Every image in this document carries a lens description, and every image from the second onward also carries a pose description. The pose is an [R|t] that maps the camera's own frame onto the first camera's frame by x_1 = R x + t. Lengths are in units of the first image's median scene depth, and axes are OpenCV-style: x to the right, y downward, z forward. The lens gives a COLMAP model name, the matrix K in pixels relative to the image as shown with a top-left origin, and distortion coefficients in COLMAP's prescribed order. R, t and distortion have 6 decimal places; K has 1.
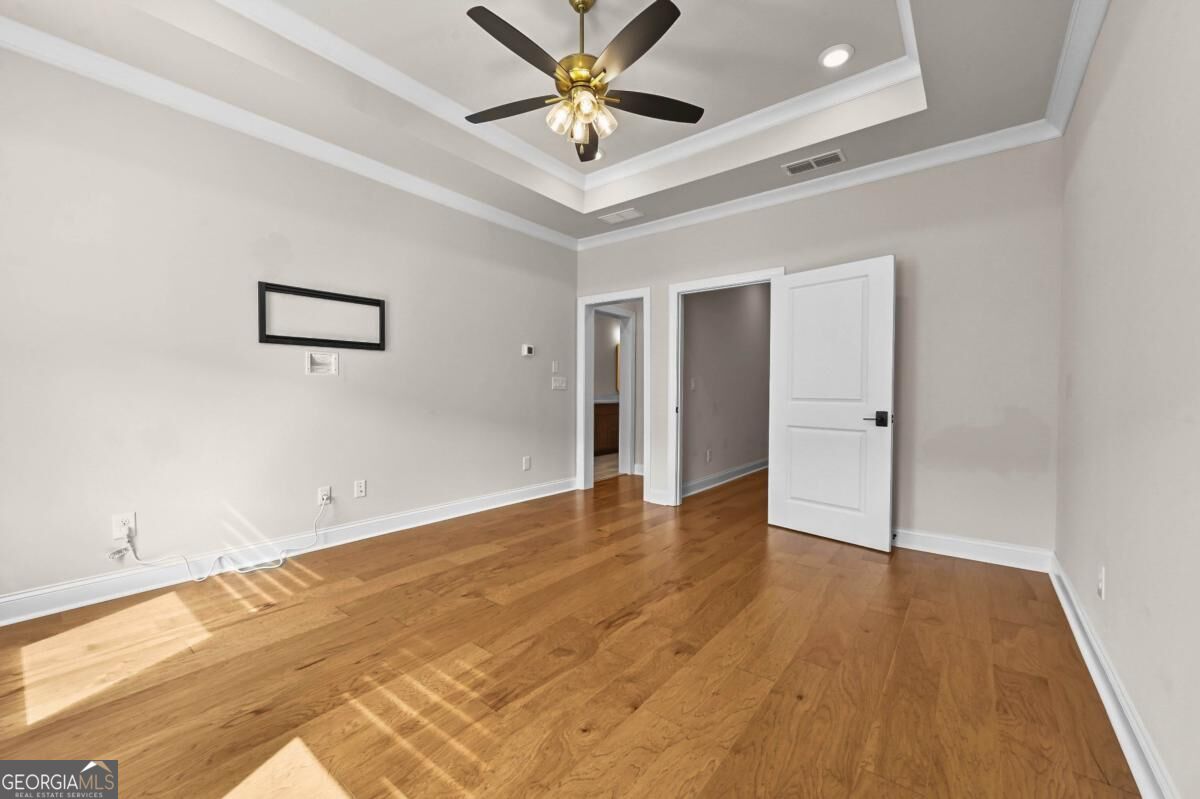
lens RADIAL K [[478.3, 0, 601.0], [0, 478.3, 396.2], [0, 0, 1]] dist [-0.000584, 0.000232]
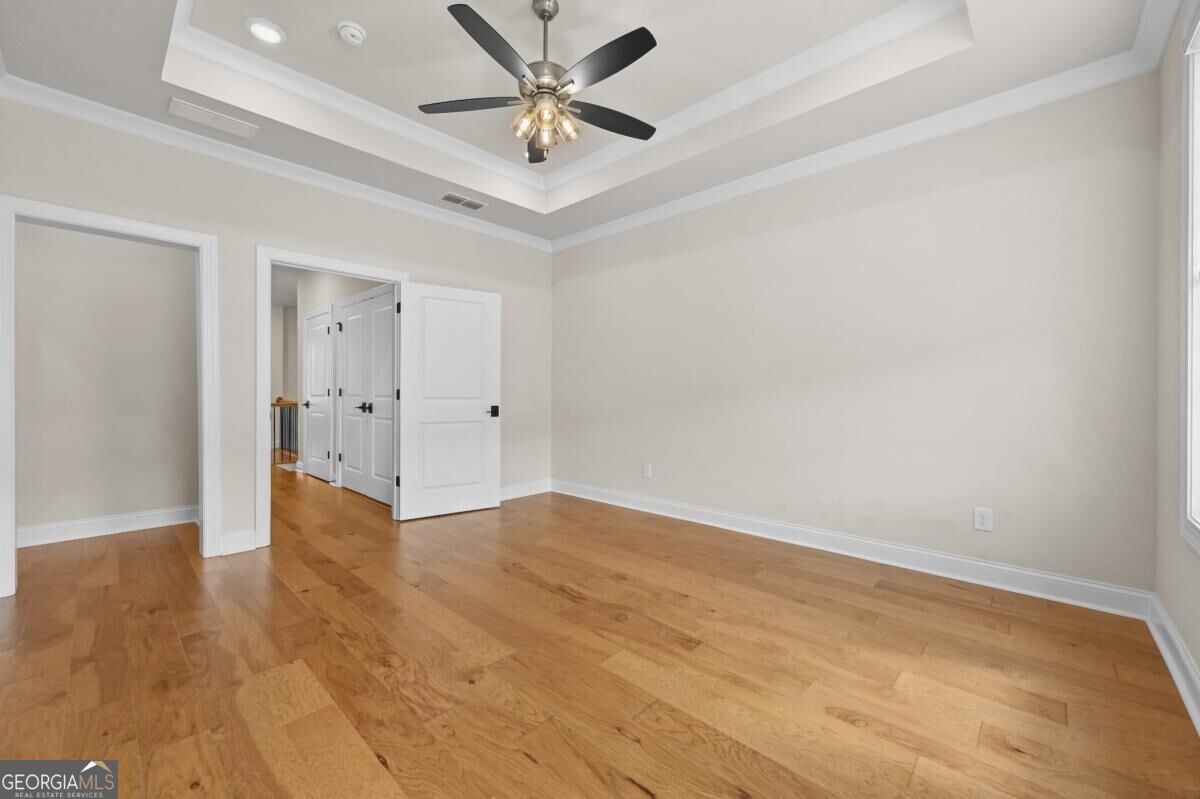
lens RADIAL K [[478.3, 0, 602.1], [0, 478.3, 395.0], [0, 0, 1]] dist [-0.000584, 0.000232]
pose [[0.073086, -0.011720, 0.997257, -0.961754], [0.007522, 0.999909, 0.011200, -0.015636], [-0.997297, 0.006682, 0.073168, 0.742514]]
